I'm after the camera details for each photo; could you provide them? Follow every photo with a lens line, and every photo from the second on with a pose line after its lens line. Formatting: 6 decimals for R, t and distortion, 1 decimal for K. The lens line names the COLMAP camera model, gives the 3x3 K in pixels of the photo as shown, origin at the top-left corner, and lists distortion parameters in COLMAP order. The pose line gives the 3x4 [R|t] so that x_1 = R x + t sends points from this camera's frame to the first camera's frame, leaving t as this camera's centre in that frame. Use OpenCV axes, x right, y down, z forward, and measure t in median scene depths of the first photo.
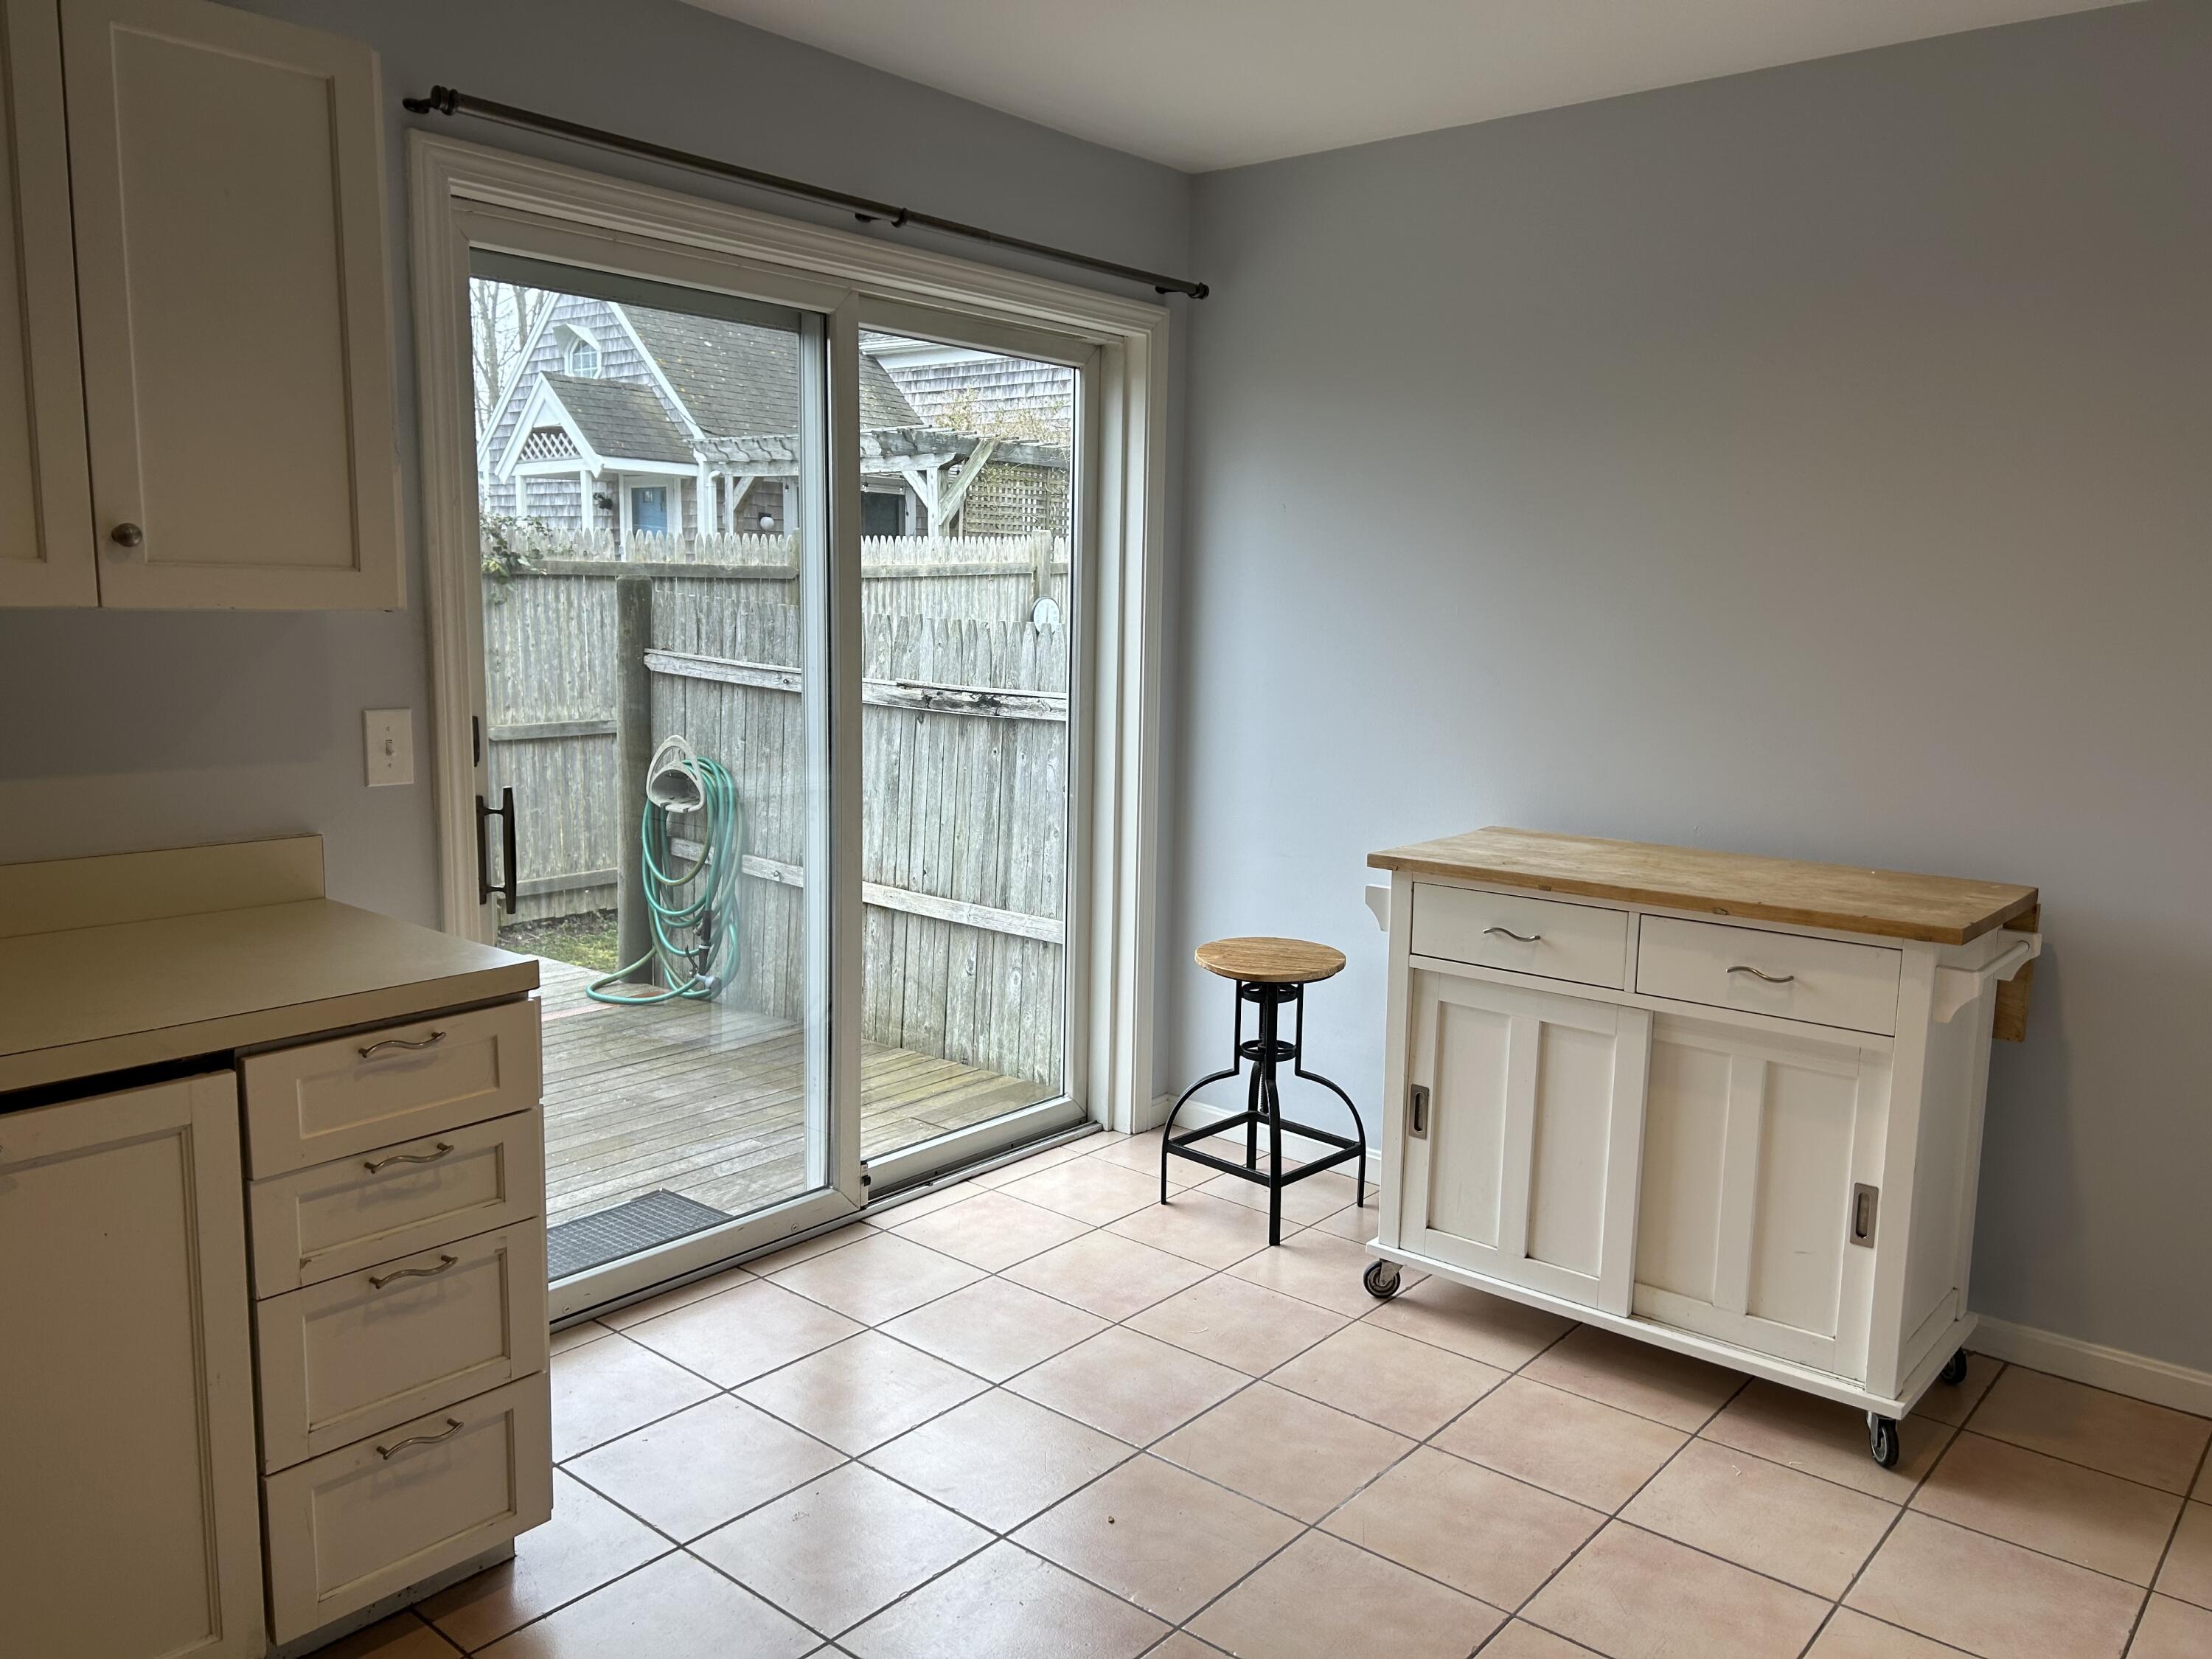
lens RADIAL K [[1643.8, 0, 1106.4], [0, 1643.8, 839.0], [0, 0, 1]] dist [0.058529, -0.059800]
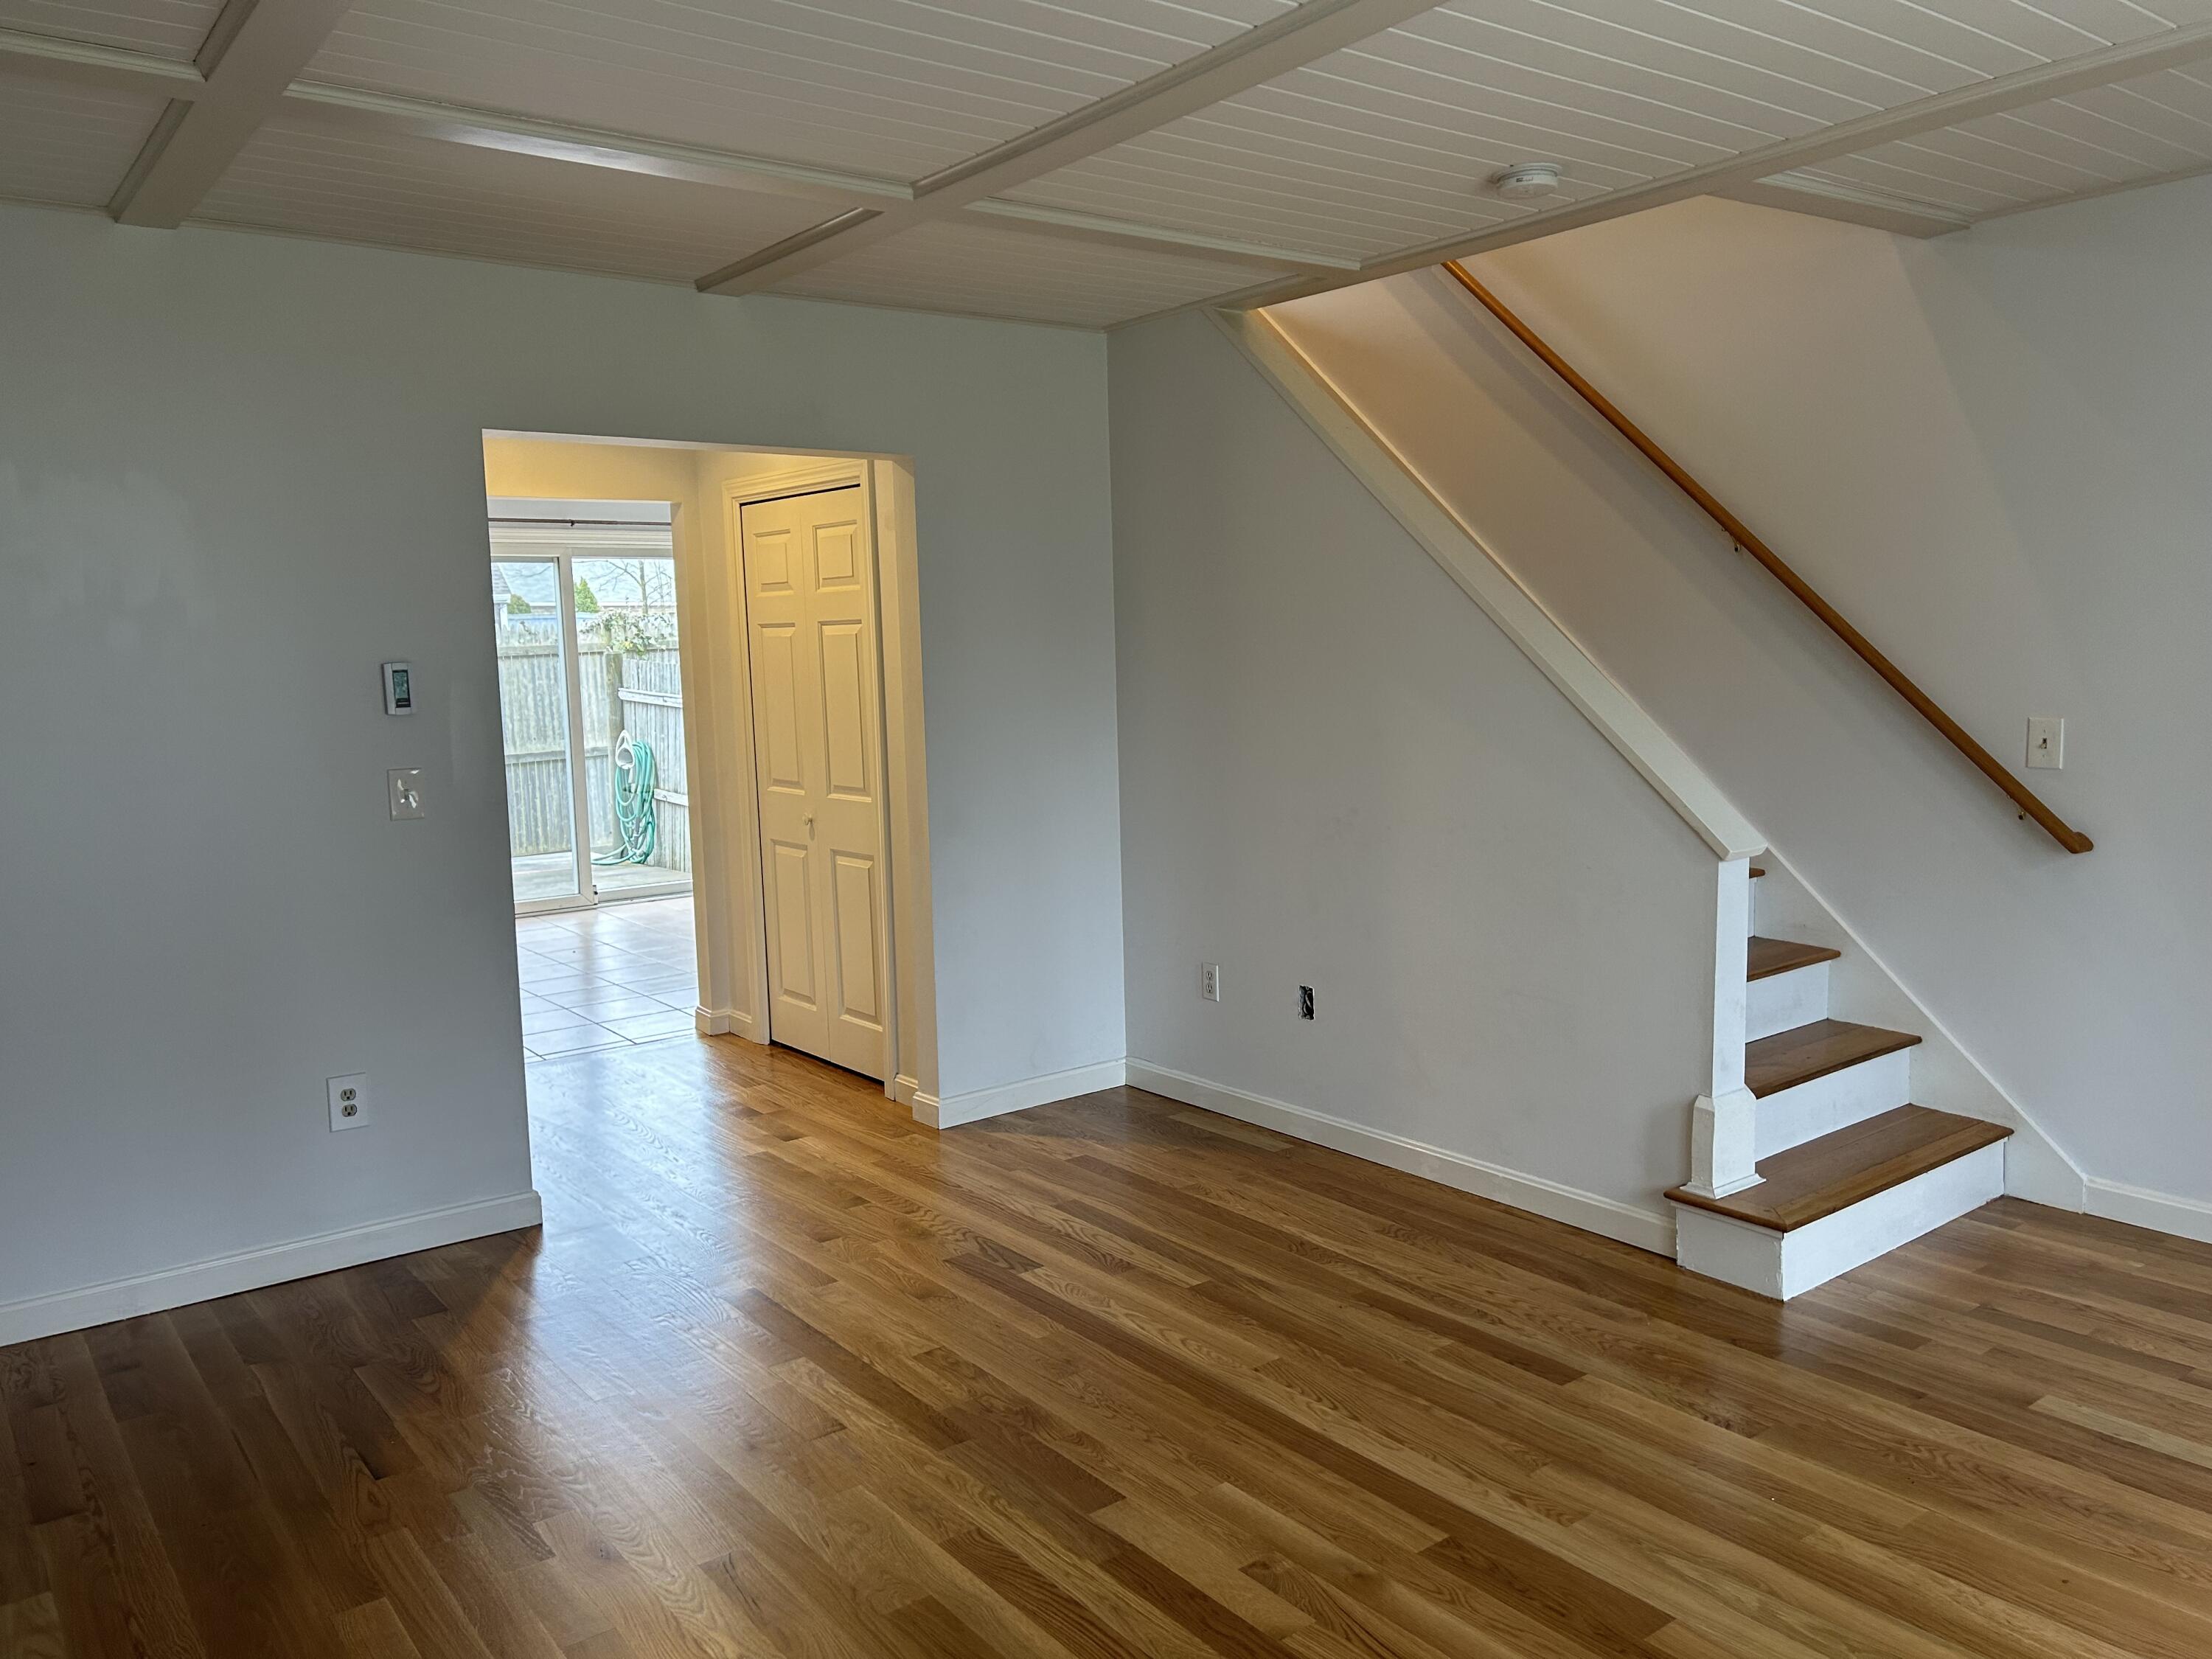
lens RADIAL K [[1643.8, 0, 1106.4], [0, 1643.8, 839.0], [0, 0, 1]] dist [0.058529, -0.059800]
pose [[0.973911, -0.020187, -0.226030, 0.758916], [0.014609, 0.999547, -0.026324, 0.130201], [0.226459, 0.022335, 0.973765, -0.817735]]
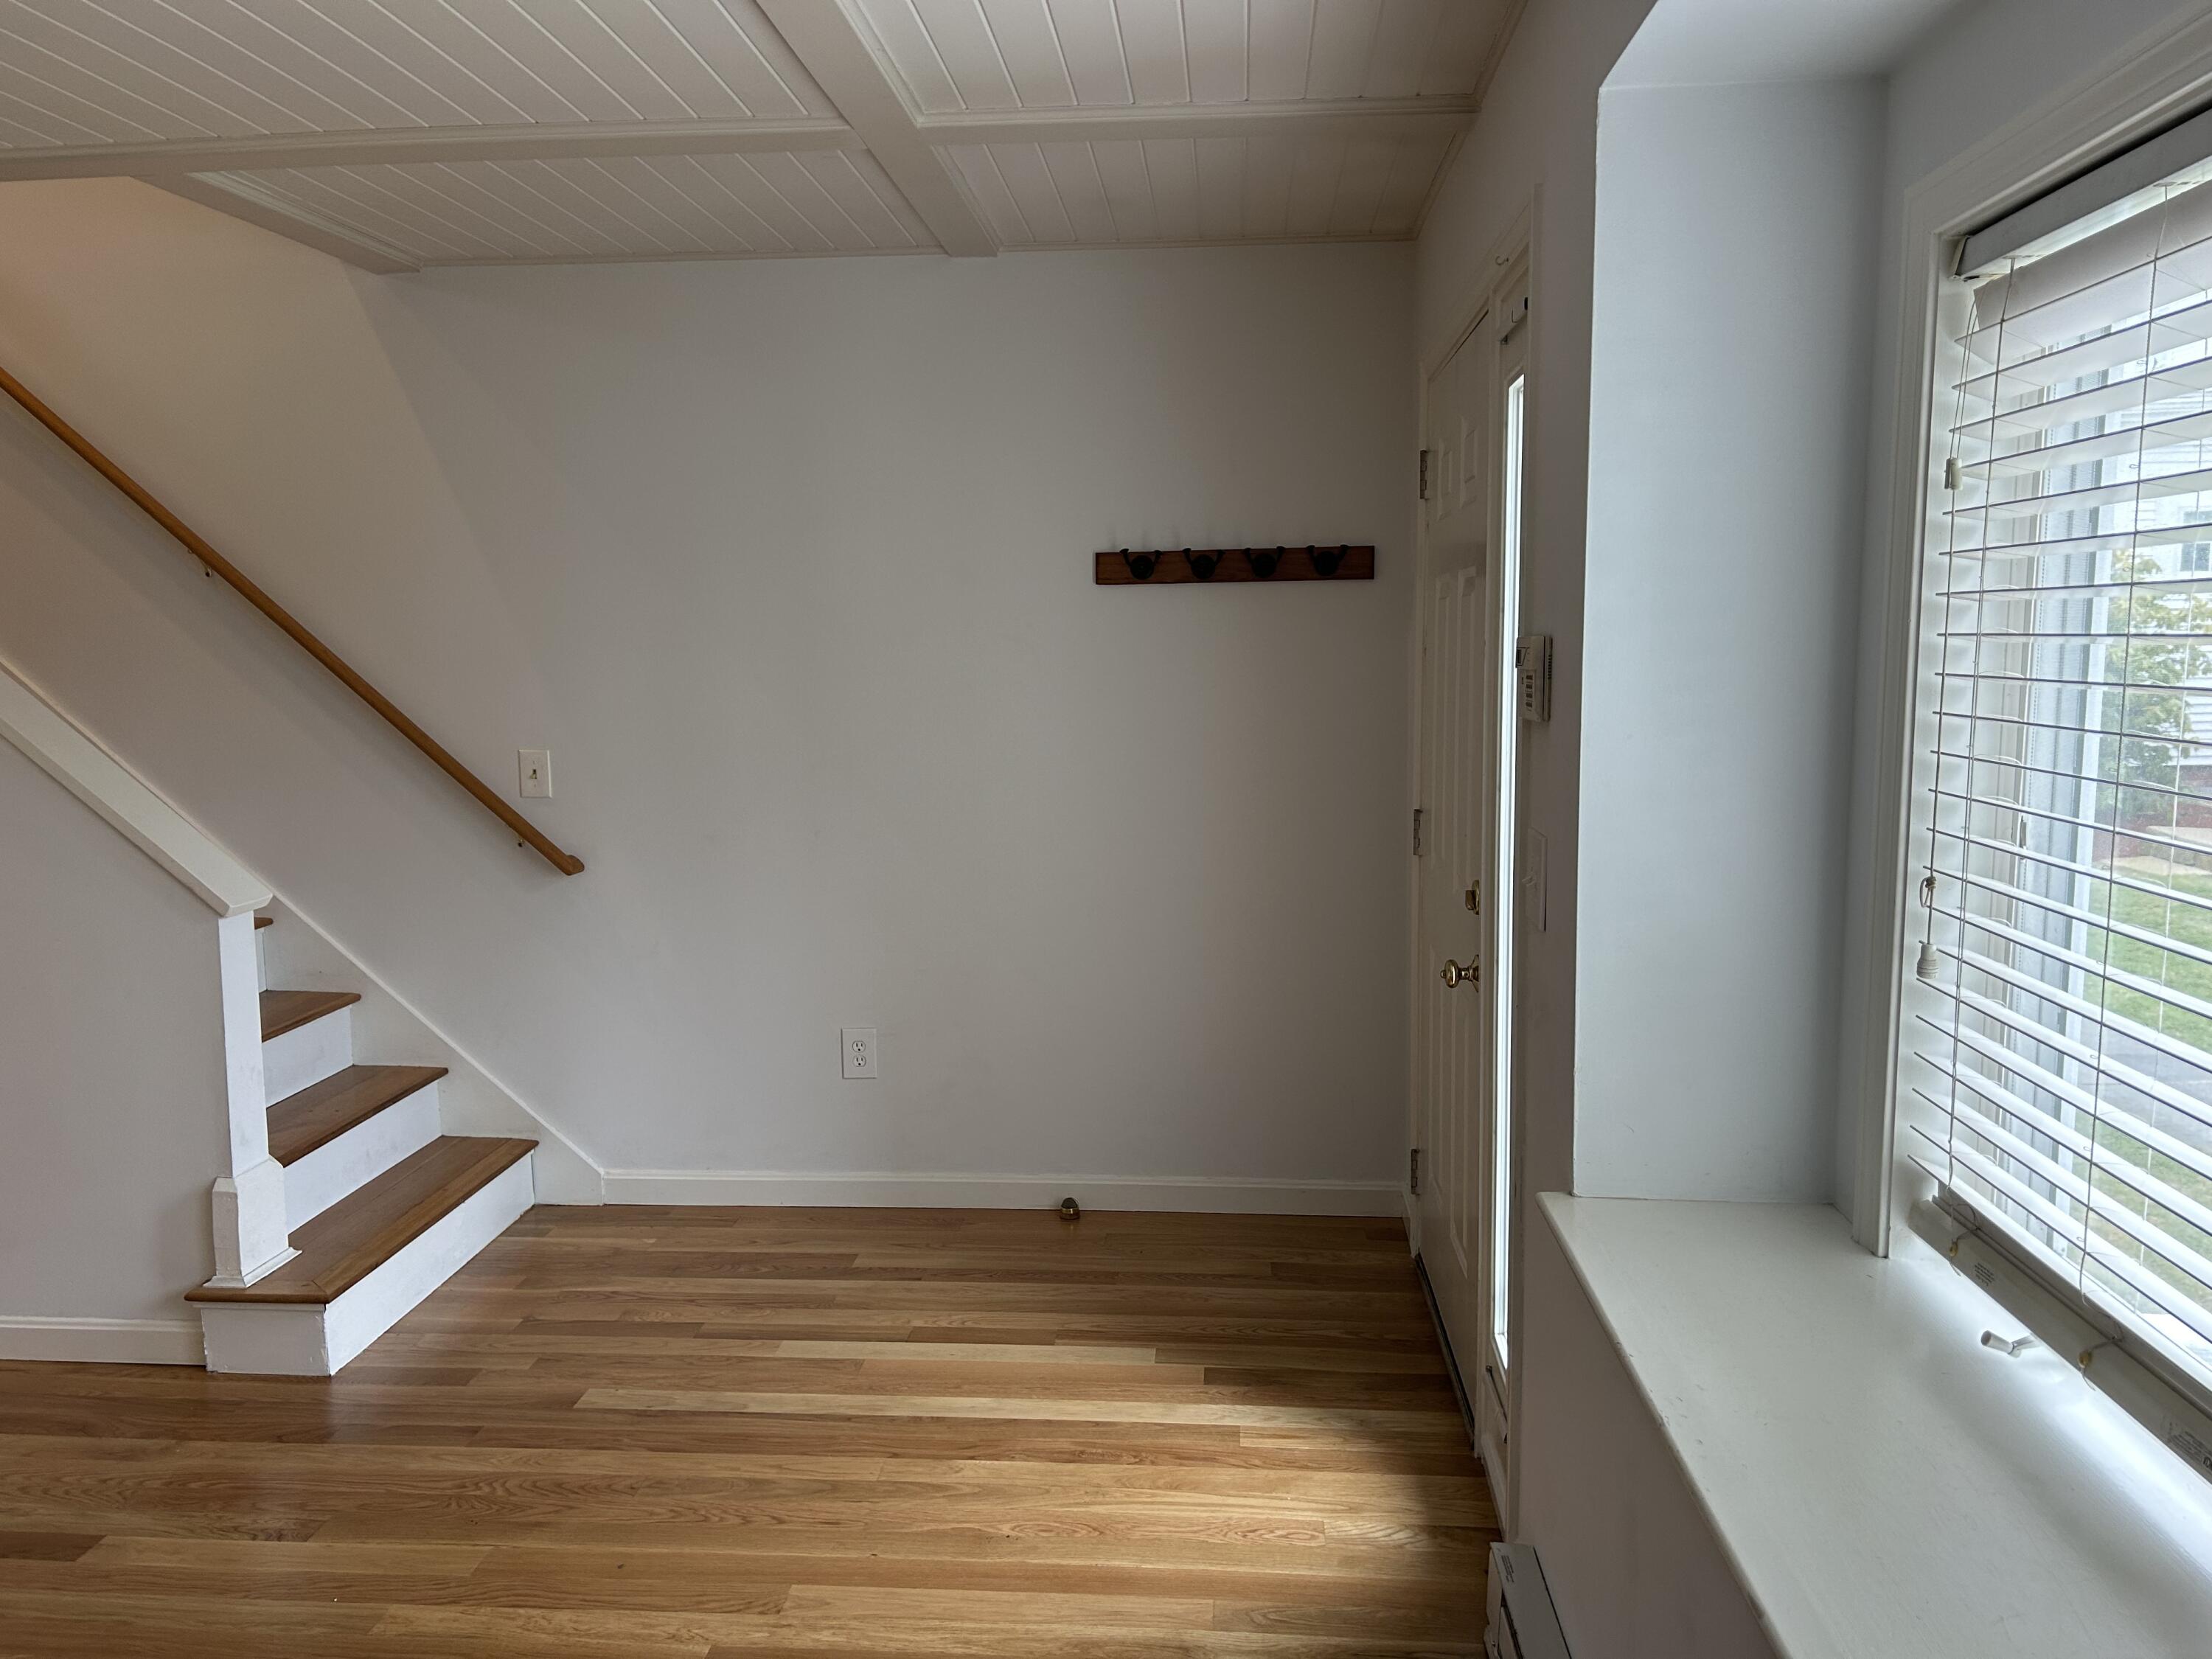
lens RADIAL K [[1643.8, 0, 1106.4], [0, 1643.8, 839.0], [0, 0, 1]] dist [0.058529, -0.059800]
pose [[0.810295, -0.096921, 0.577952, 0.764668], [0.107933, 0.994039, 0.015374, 0.117541], [-0.575997, 0.049923, 0.815926, -0.784826]]
